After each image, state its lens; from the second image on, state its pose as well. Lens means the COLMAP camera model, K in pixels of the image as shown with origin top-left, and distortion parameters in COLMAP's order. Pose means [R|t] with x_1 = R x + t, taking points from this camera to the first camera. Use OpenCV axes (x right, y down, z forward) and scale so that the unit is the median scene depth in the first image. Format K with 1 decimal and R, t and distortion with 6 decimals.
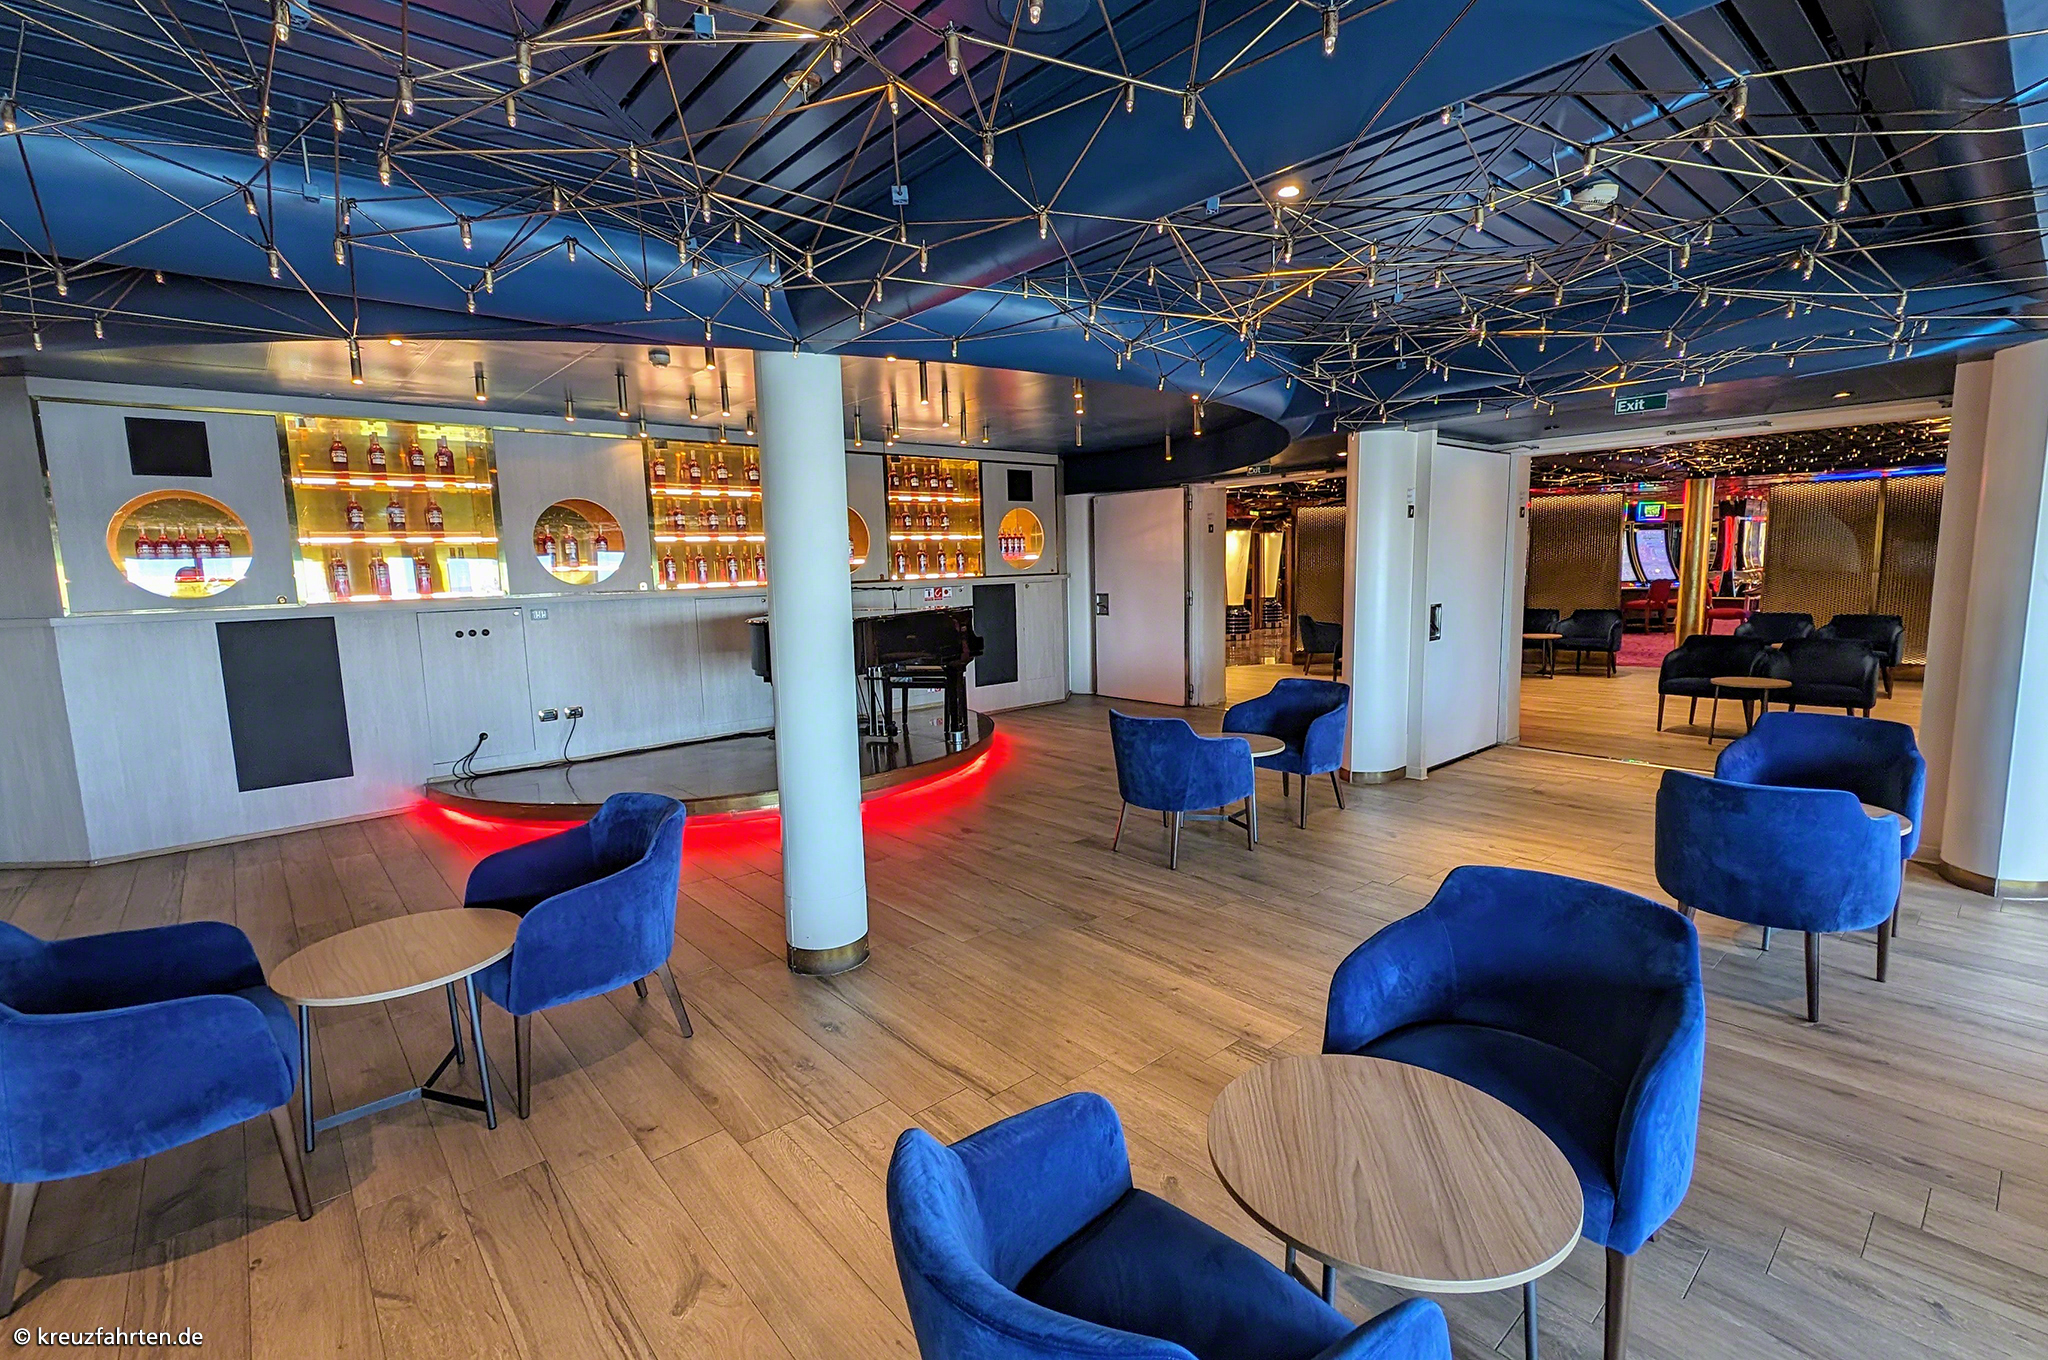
lens RADIAL K [[909.6, 0, 1018.9], [0, 909.6, 679.1], [0, 0, 1]] dist [0.012489, -0.000357]
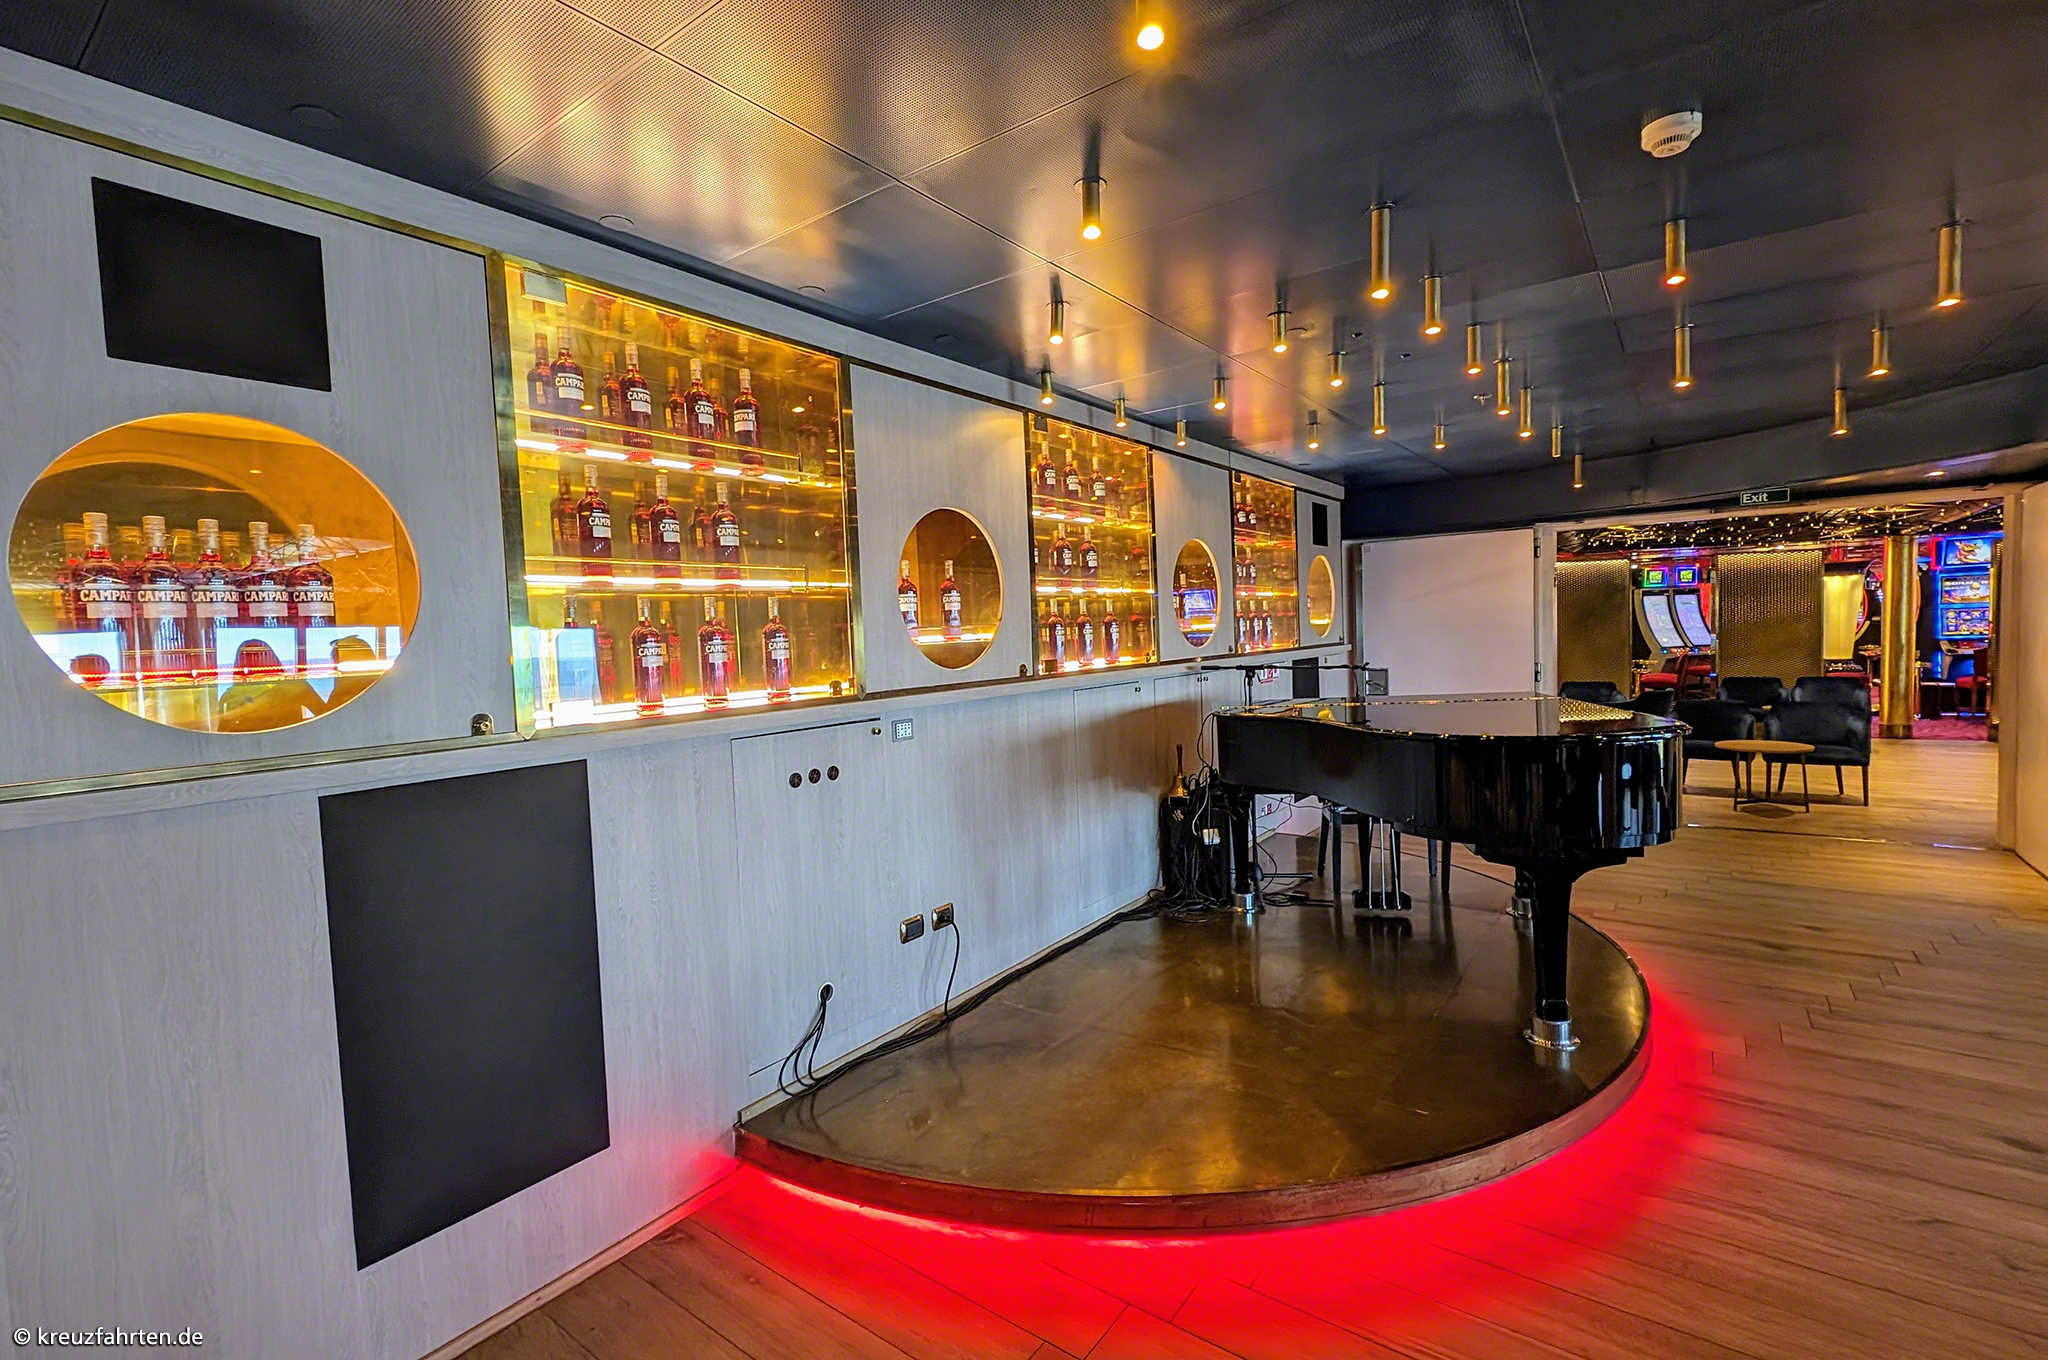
lens RADIAL K [[909.6, 0, 1025.7], [0, 909.6, 687.8], [0, 0, 1]] dist [0.012489, -0.000357]
pose [[0.976272, -0.022136, 0.215415, -0.595705], [0.037609, 0.996976, -0.067997, -0.060302], [-0.213259, 0.074485, 0.974152, 0.517989]]
